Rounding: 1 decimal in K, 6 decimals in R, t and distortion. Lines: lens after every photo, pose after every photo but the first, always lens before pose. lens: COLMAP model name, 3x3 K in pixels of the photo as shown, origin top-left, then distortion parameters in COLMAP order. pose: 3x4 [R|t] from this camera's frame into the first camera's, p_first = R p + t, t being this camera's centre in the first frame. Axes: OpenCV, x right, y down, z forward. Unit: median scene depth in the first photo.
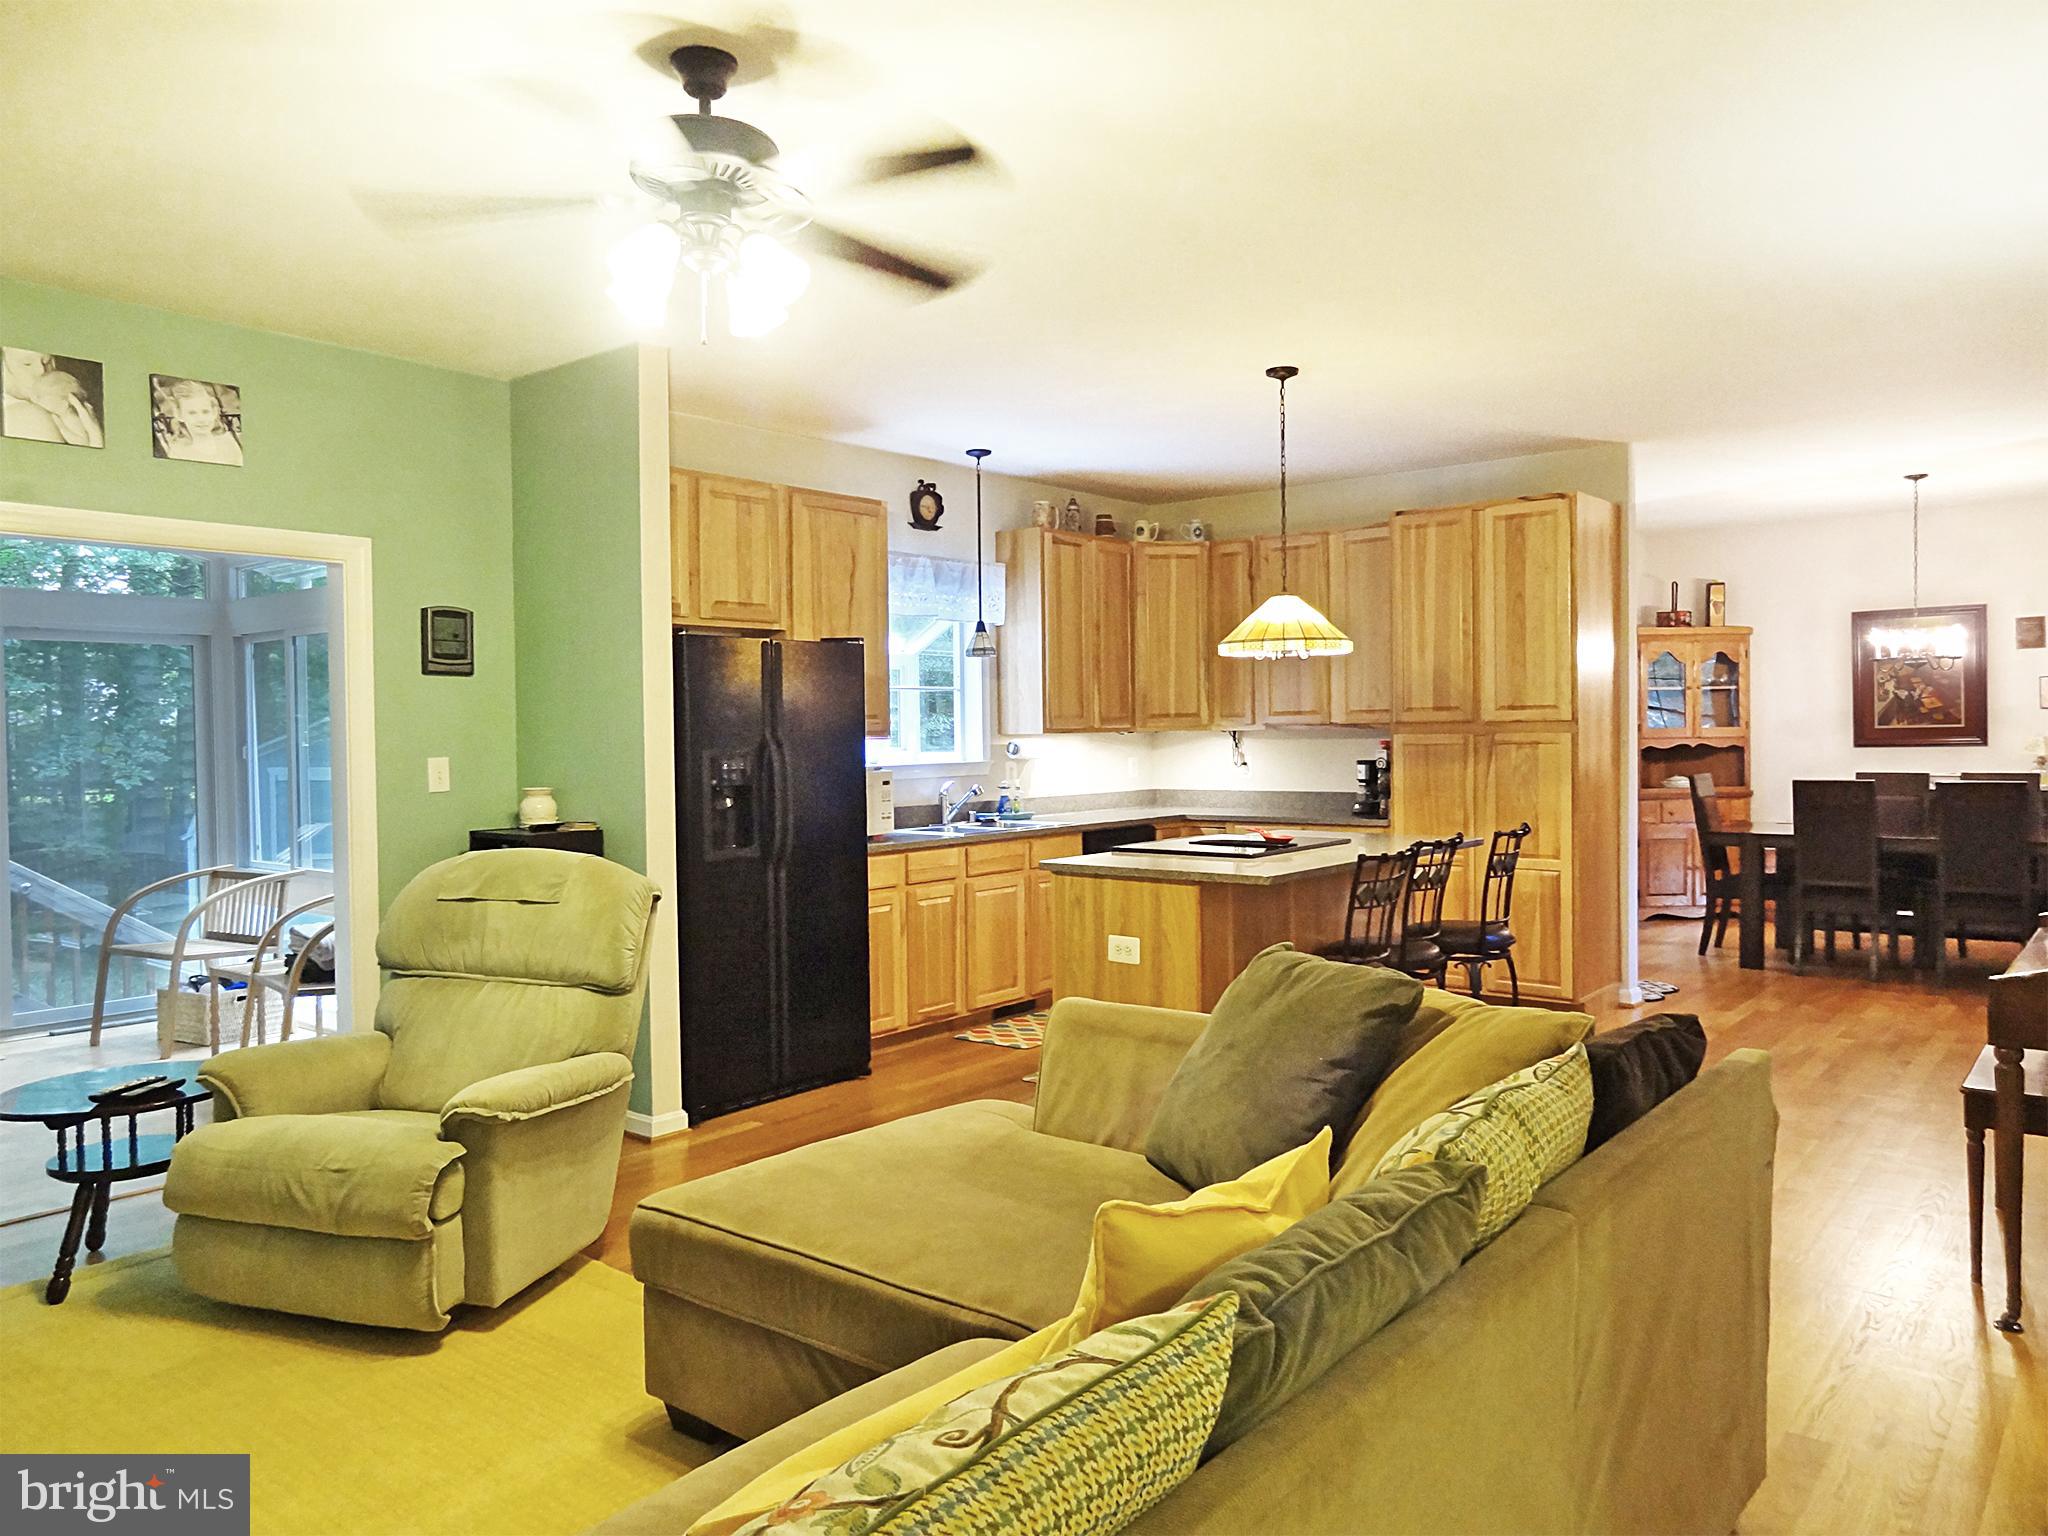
lens RADIAL K [[1539.6, 0, 1019.7], [0, 1539.6, 763.6], [0, 0, 1]] dist [-0.031059, -0.005805]
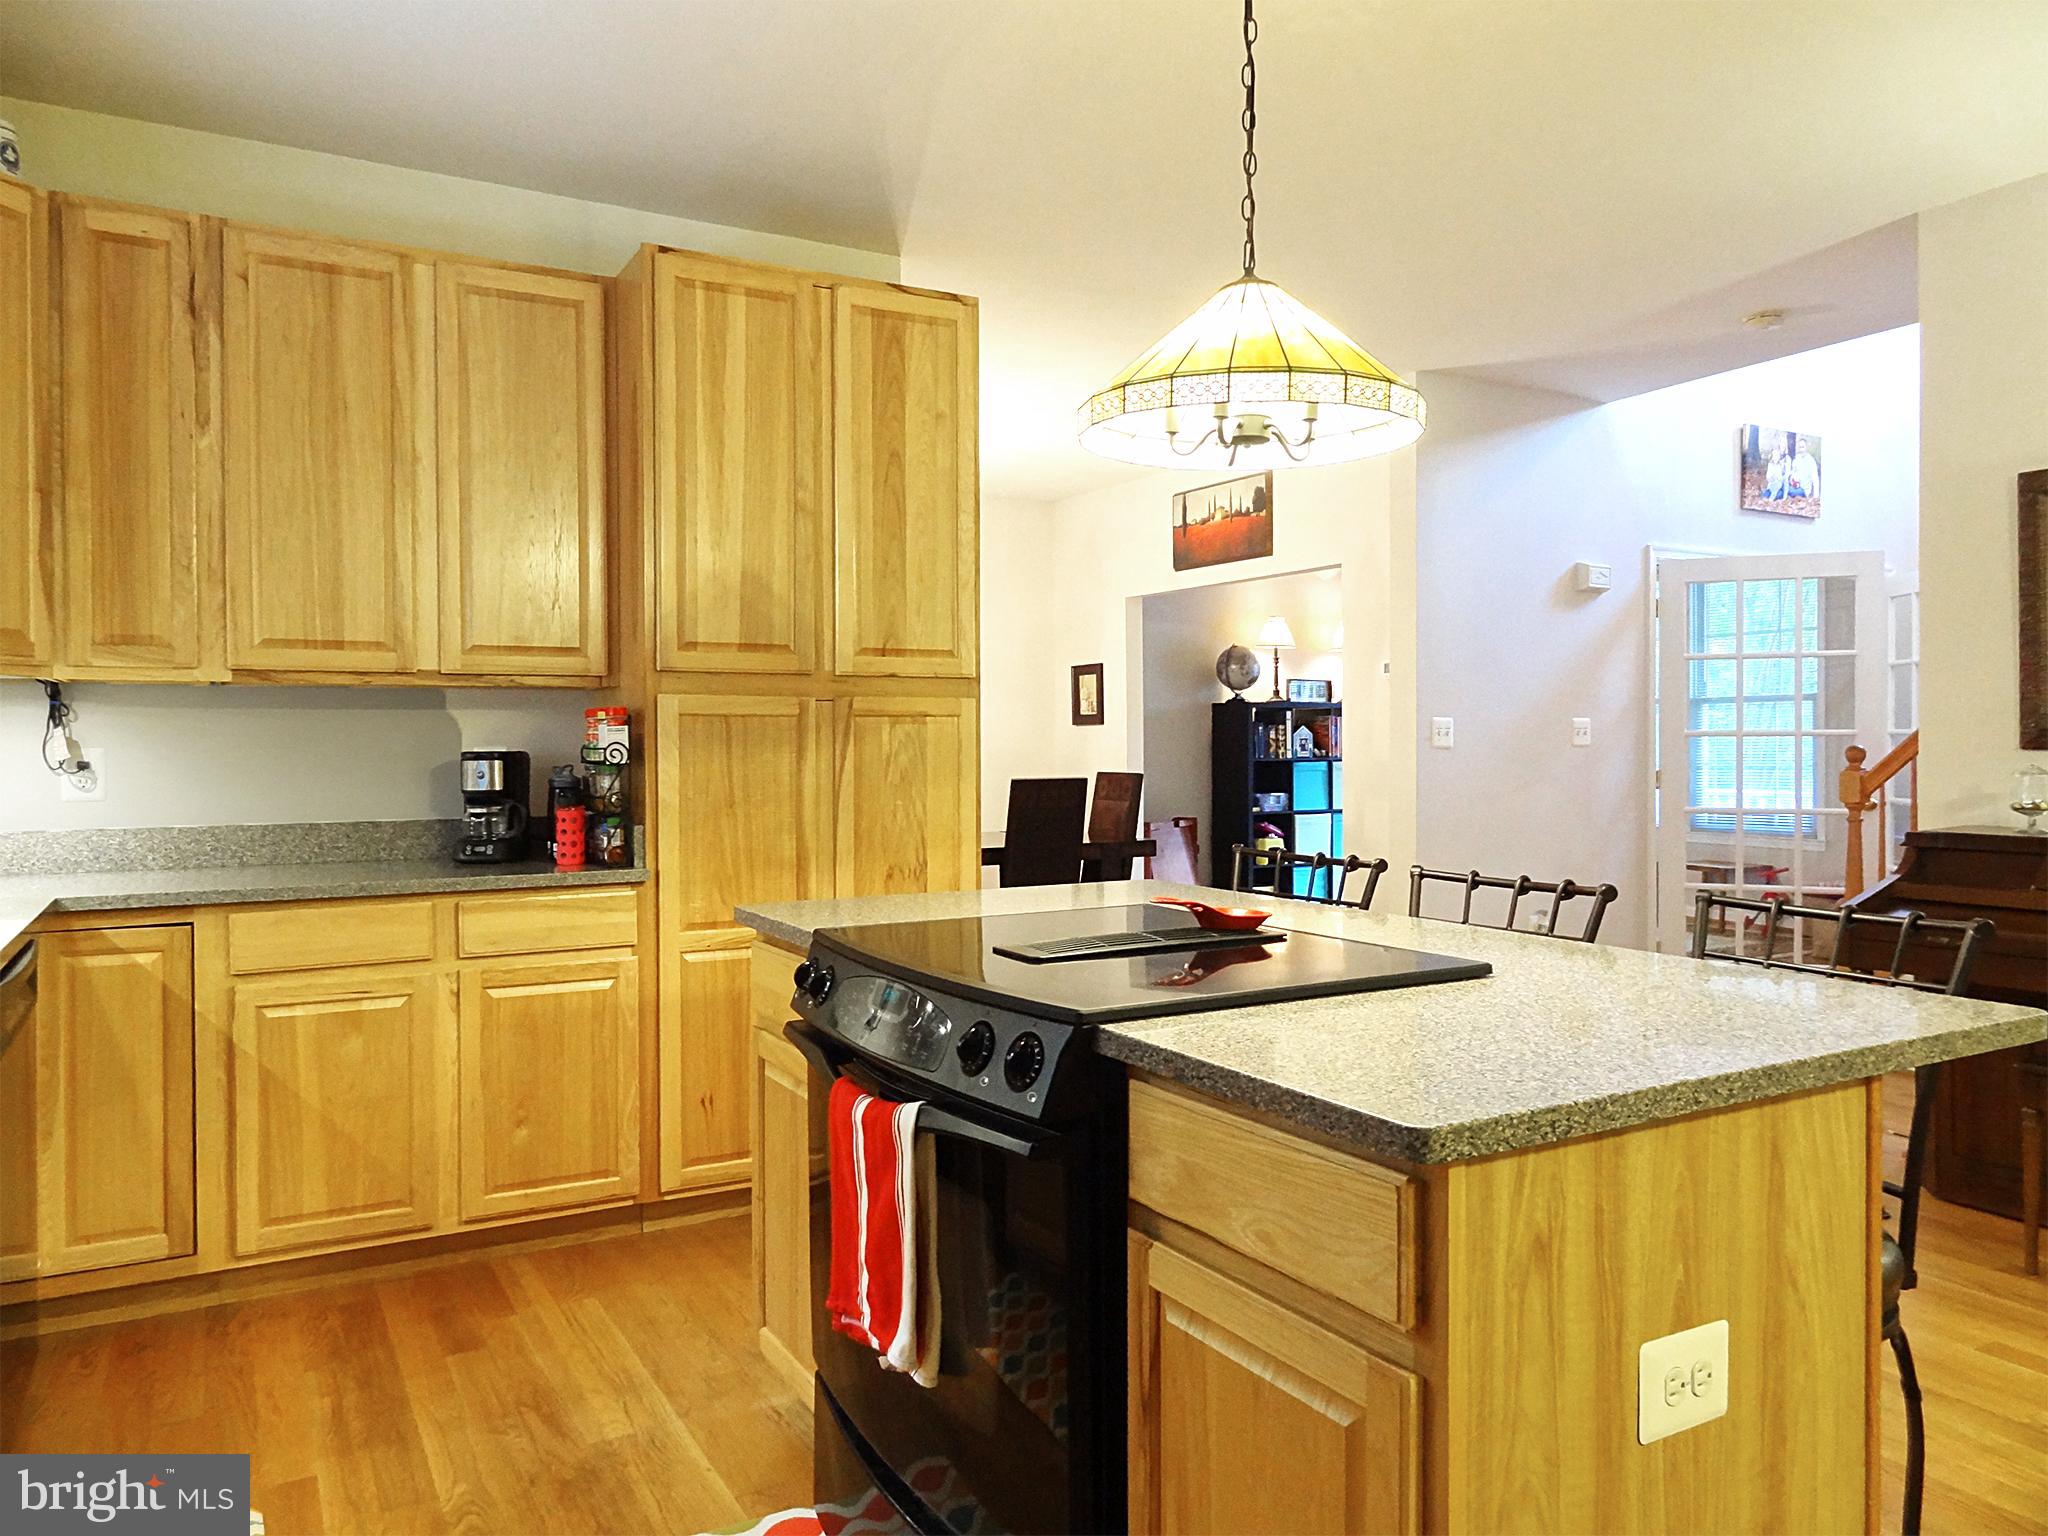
lens RADIAL K [[1461.5, 0, 1171.4], [0, 1461.5, 752.7], [0, 0, 1]] dist [-0.004653, -0.002741]
pose [[0.353841, 0.001492, 0.935305, -0.144097], [0.024351, 0.999645, -0.010807, 0.009220], [-0.934989, 0.026600, 0.353679, 0.713044]]
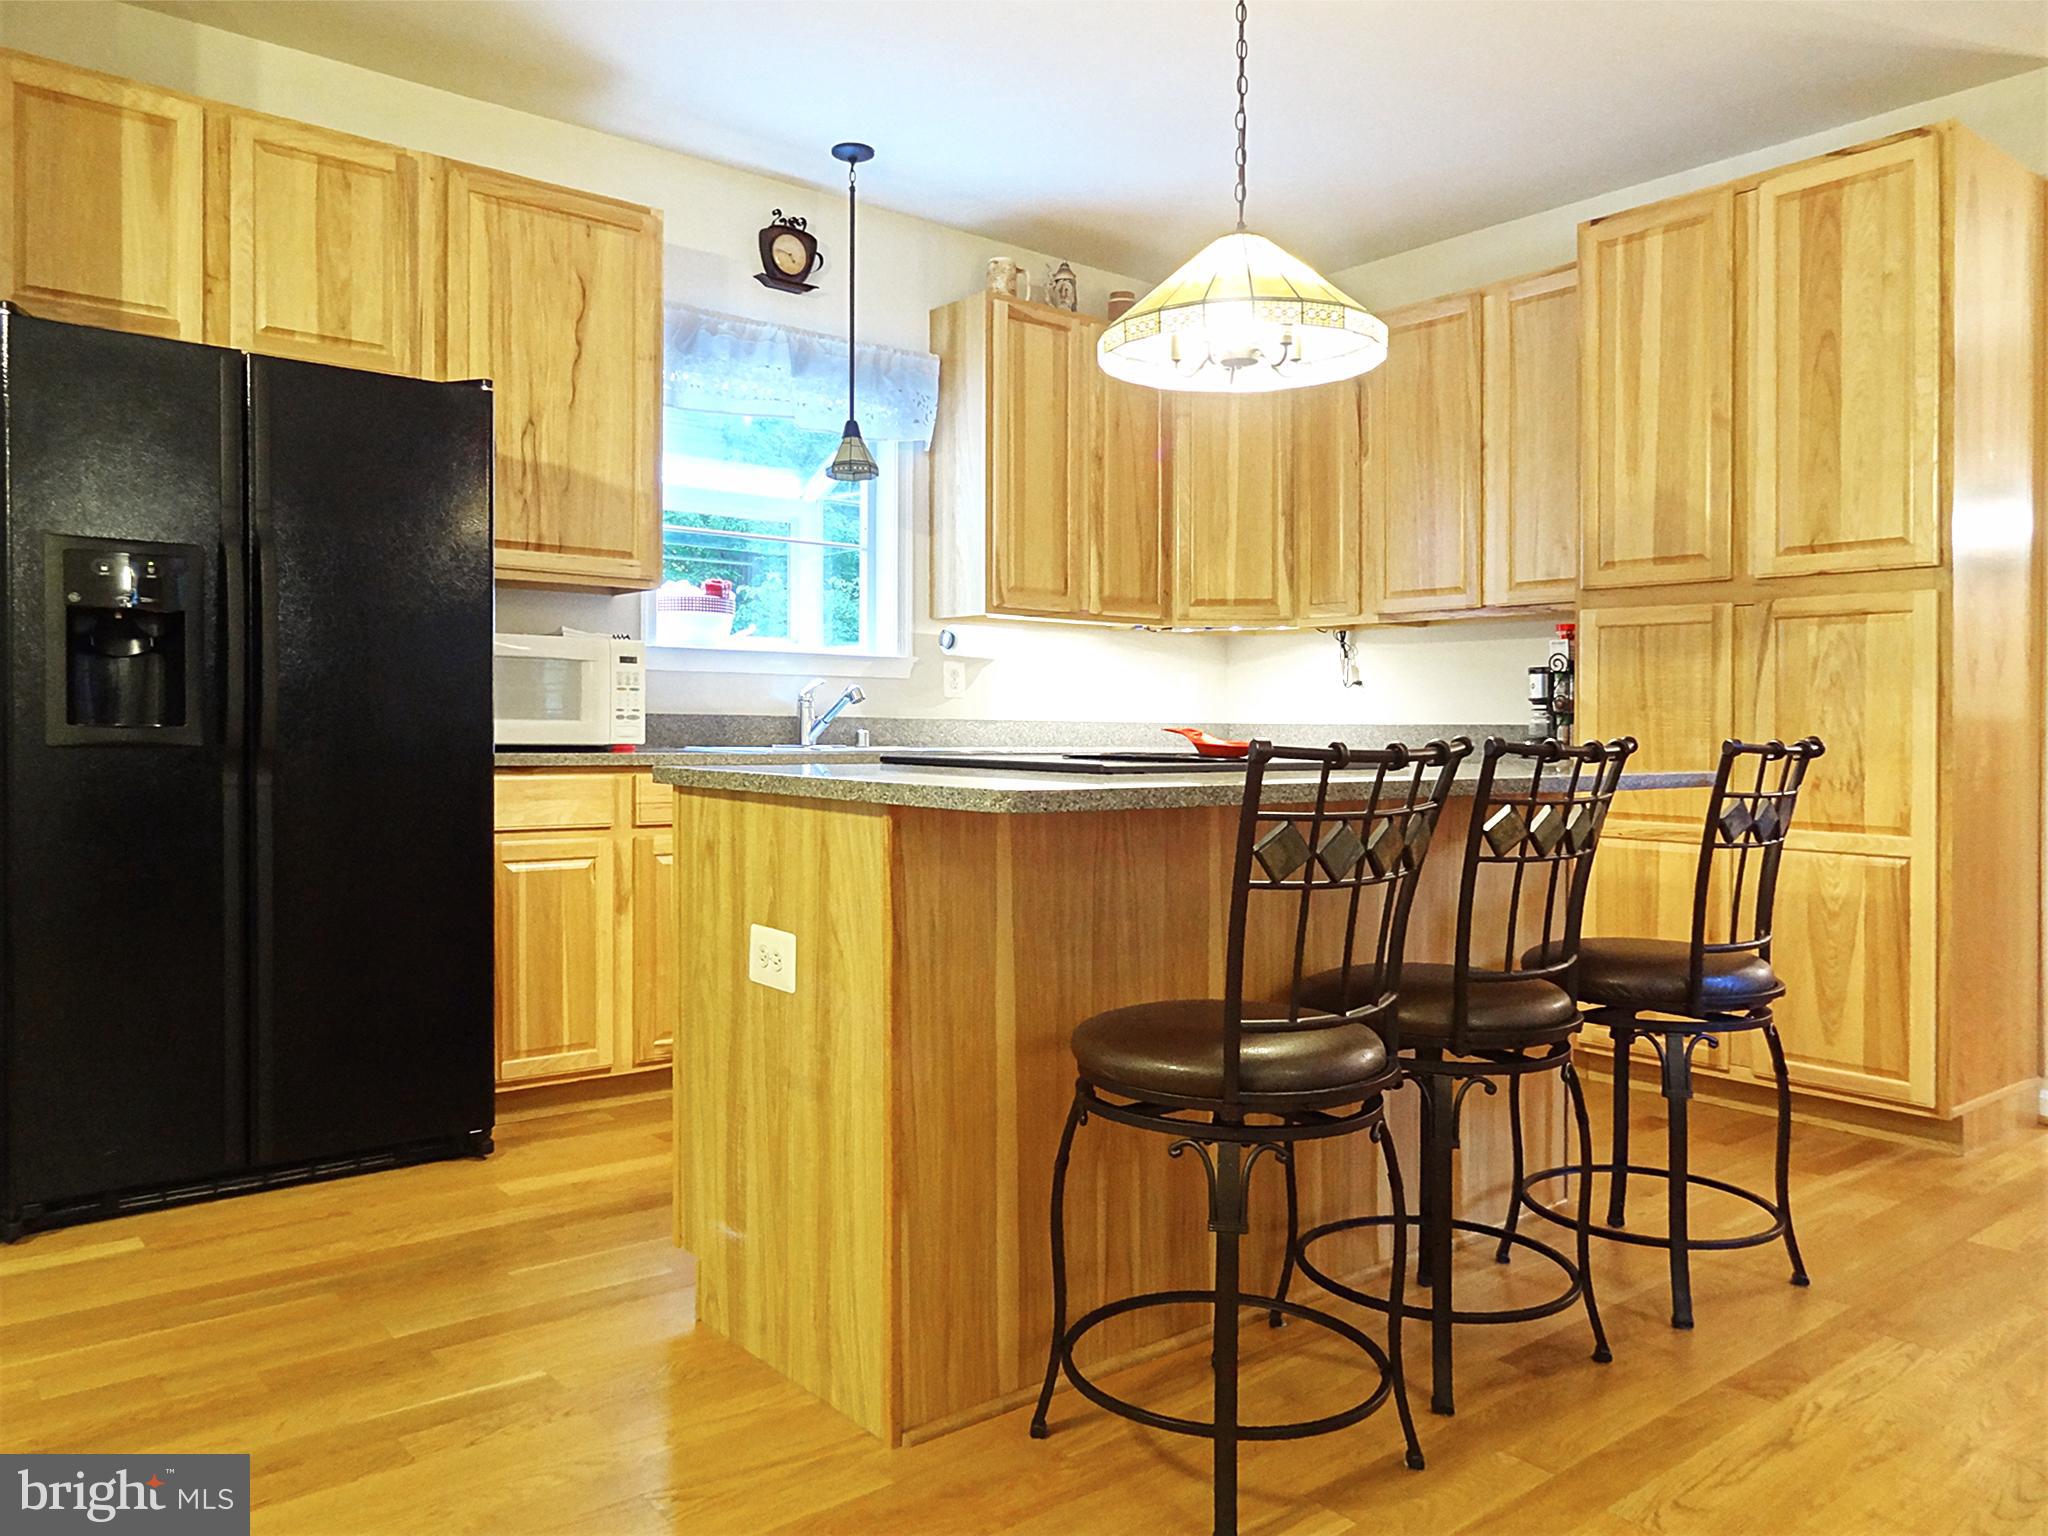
lens RADIAL K [[1471.7, 0, 902.3], [0, 1471.7, 731.0], [0, 0, 1]] dist [-0.009102, -0.000224]
pose [[0.961057, 0.018300, -0.275743, 0.159994], [-0.024546, 0.999514, -0.019218, 0.044414], [0.275257, 0.025238, 0.961039, 0.427190]]
